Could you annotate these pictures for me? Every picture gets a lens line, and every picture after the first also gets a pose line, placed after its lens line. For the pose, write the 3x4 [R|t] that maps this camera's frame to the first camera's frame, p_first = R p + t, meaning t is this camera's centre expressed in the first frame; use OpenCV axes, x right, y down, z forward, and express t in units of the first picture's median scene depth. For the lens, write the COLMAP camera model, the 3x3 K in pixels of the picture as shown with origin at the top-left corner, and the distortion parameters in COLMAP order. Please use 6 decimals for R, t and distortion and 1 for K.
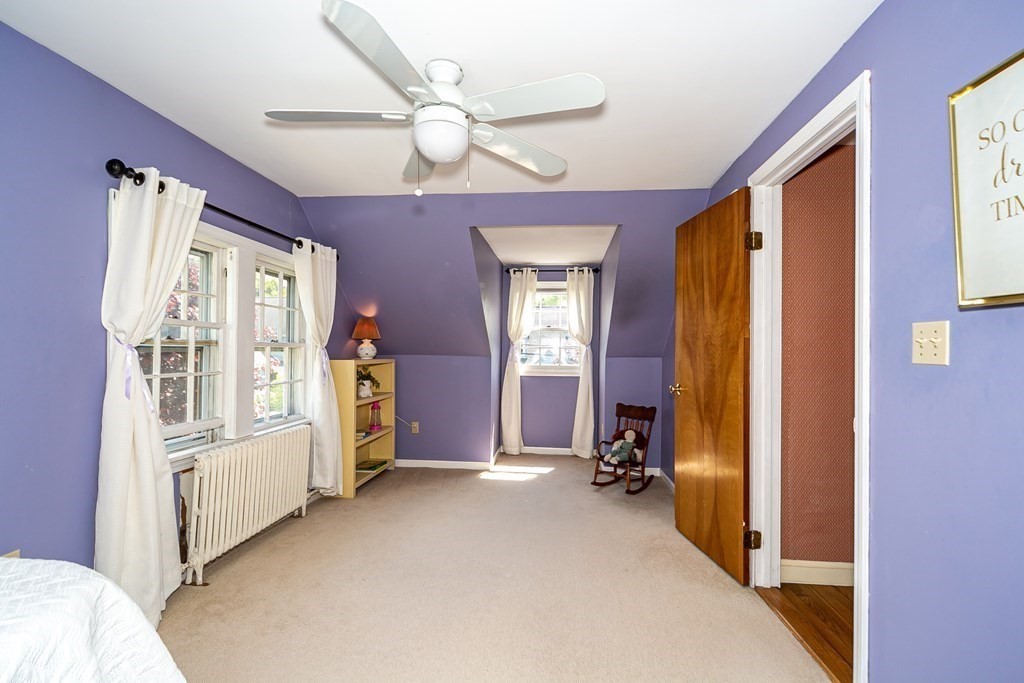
lens RADIAL K [[472.5, 0, 512.0], [0, 472.5, 341.5], [0, 0, 1]] dist [0.001555, 0.000903]
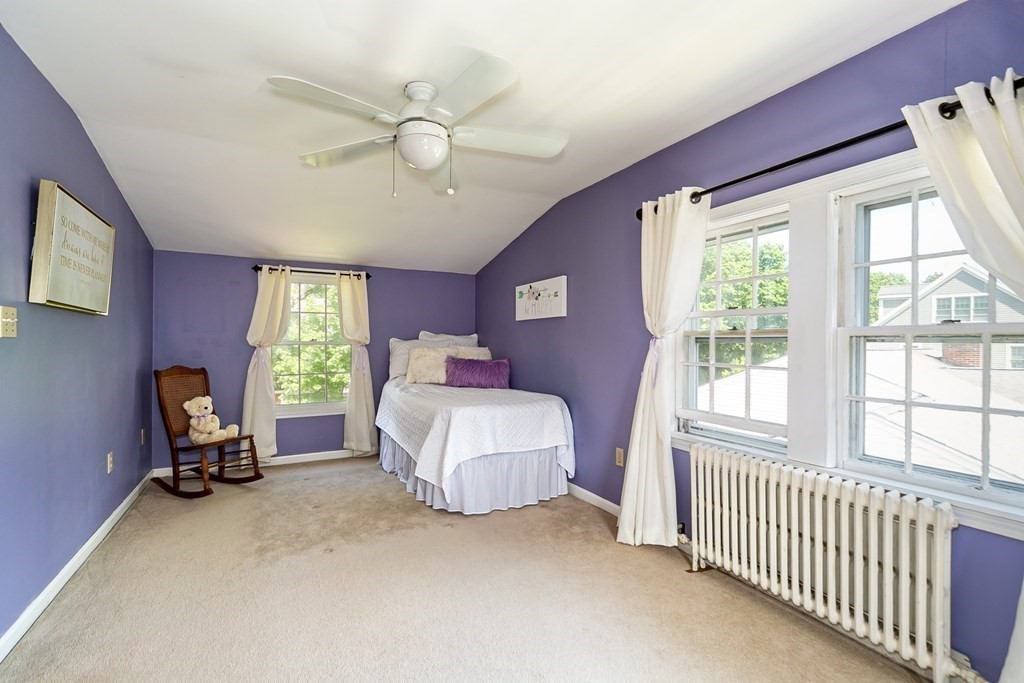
lens RADIAL K [[472.5, 0, 512.0], [0, 472.5, 341.5], [0, 0, 1]] dist [0.001555, 0.000903]
pose [[-0.832652, -0.011917, -0.553669, 0.231845], [-0.004007, 0.999872, -0.015495, 0.037600], [0.553783, -0.010683, -0.832593, 1.623714]]
